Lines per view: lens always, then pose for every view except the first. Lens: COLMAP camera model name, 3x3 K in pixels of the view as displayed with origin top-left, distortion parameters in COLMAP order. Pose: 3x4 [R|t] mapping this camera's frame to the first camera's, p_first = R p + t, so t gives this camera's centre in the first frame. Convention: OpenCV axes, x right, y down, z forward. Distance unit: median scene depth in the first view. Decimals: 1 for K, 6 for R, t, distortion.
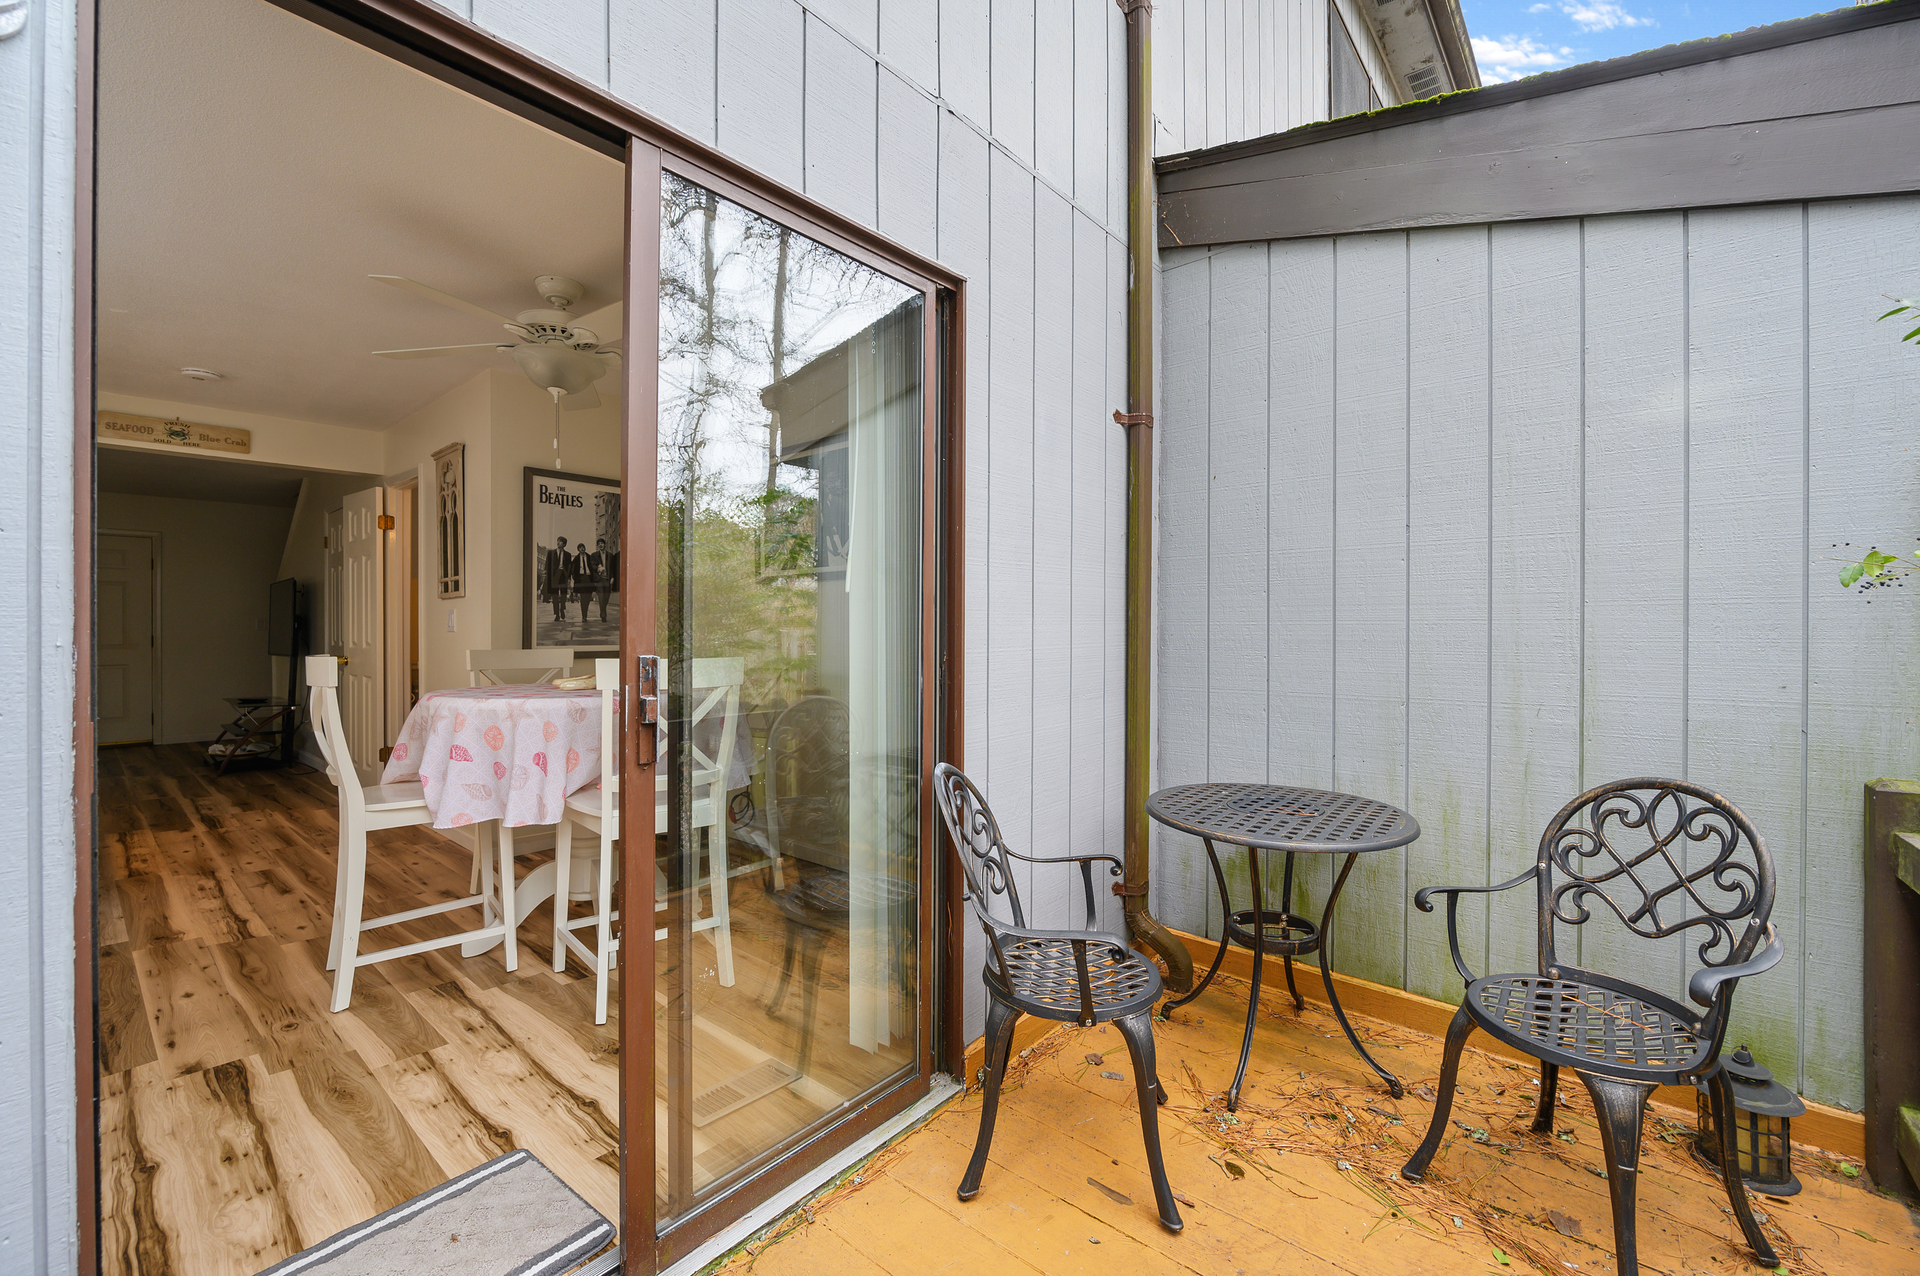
lens RADIAL K [[785.2, 0, 966.7], [0, 785.2, 626.5], [0, 0, 1]] dist [-0.002734, -0.000012]
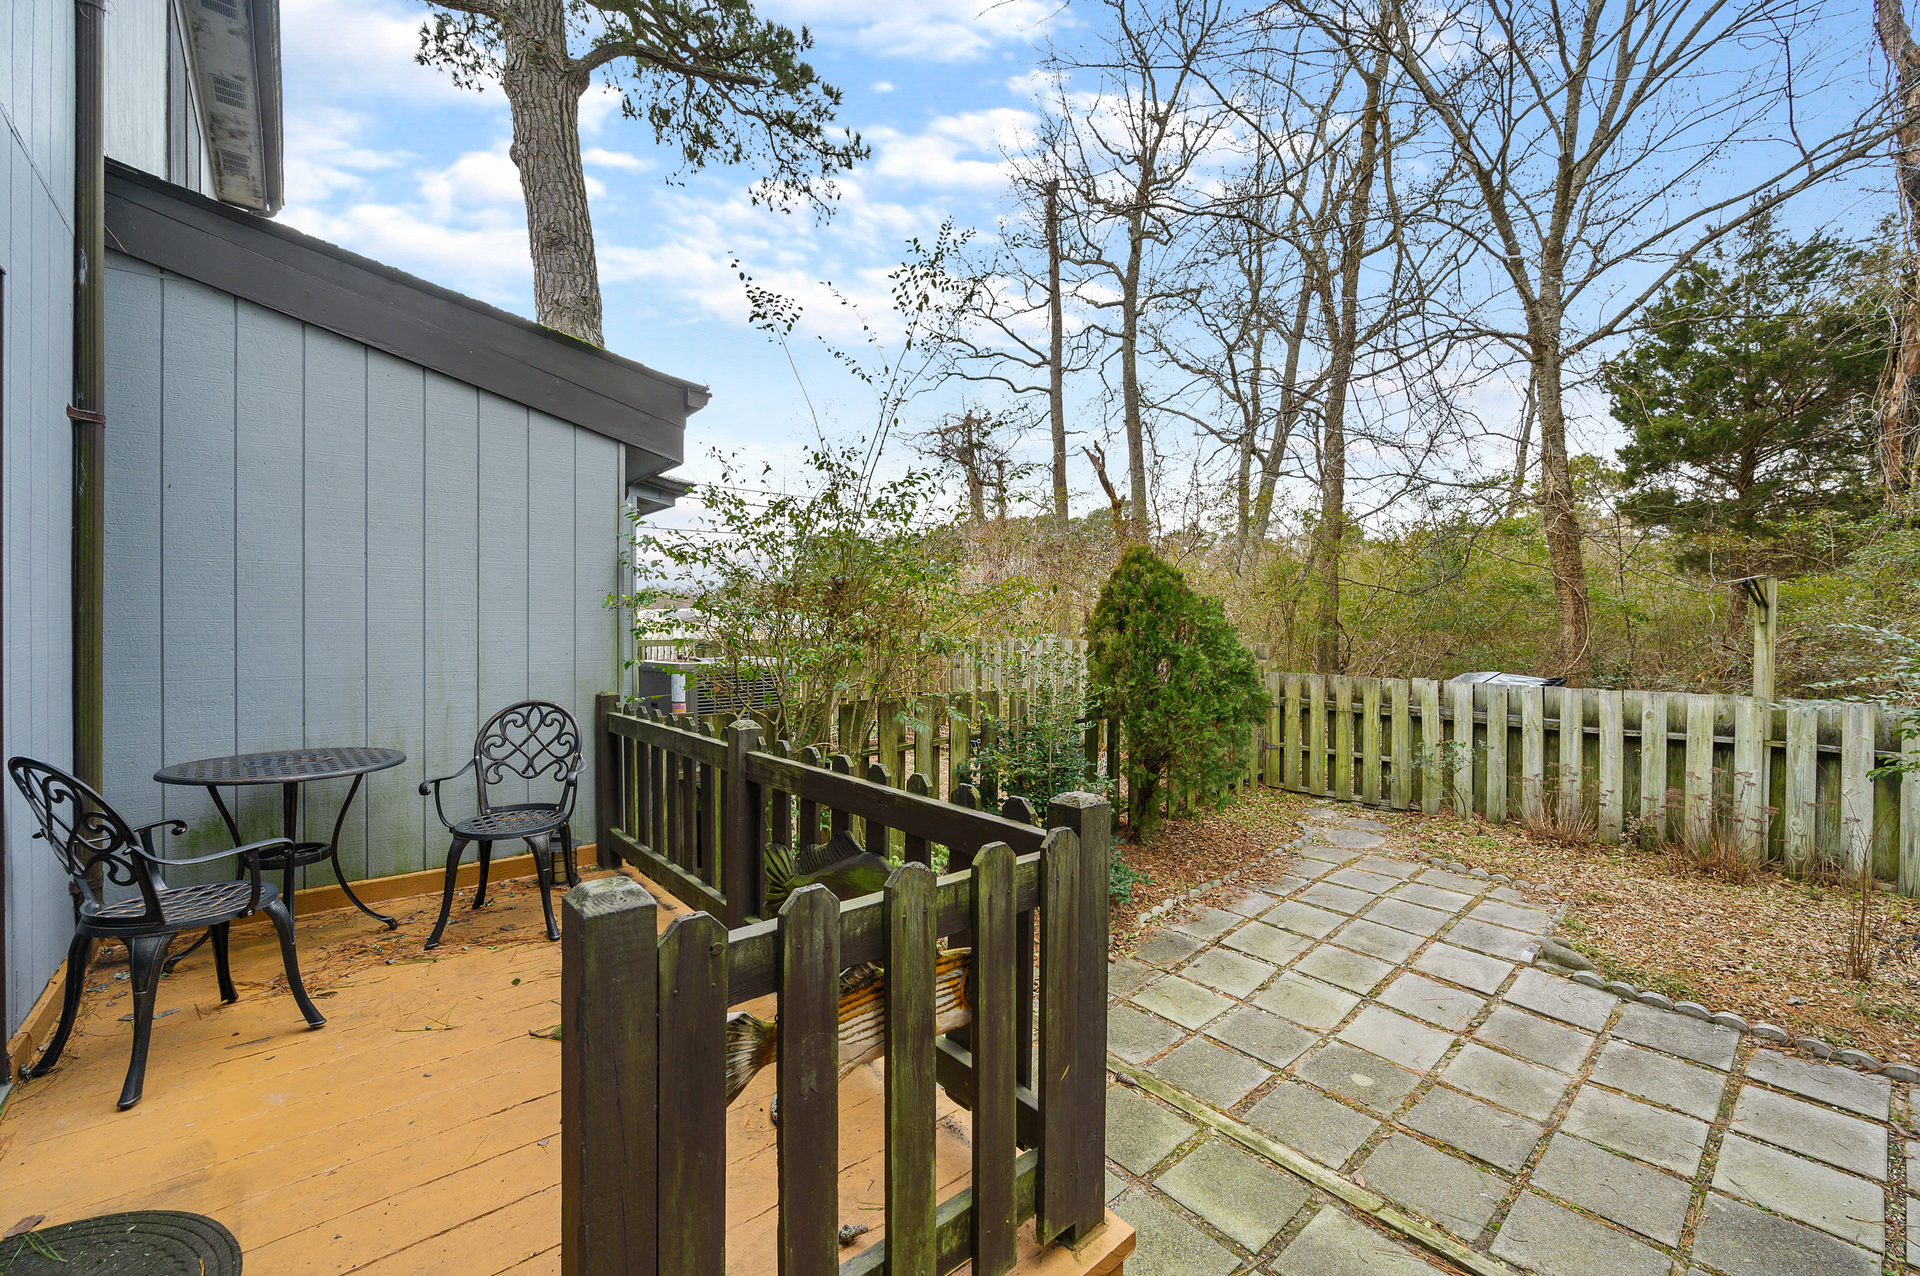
lens RADIAL K [[785.2, 0, 966.7], [0, 785.2, 626.5], [0, 0, 1]] dist [-0.002734, -0.000012]
pose [[0.156253, 0.004413, 0.987707, -0.901371], [0.003565, 0.999981, -0.005032, 0.021074], [-0.987711, 0.004308, 0.156234, -0.398977]]
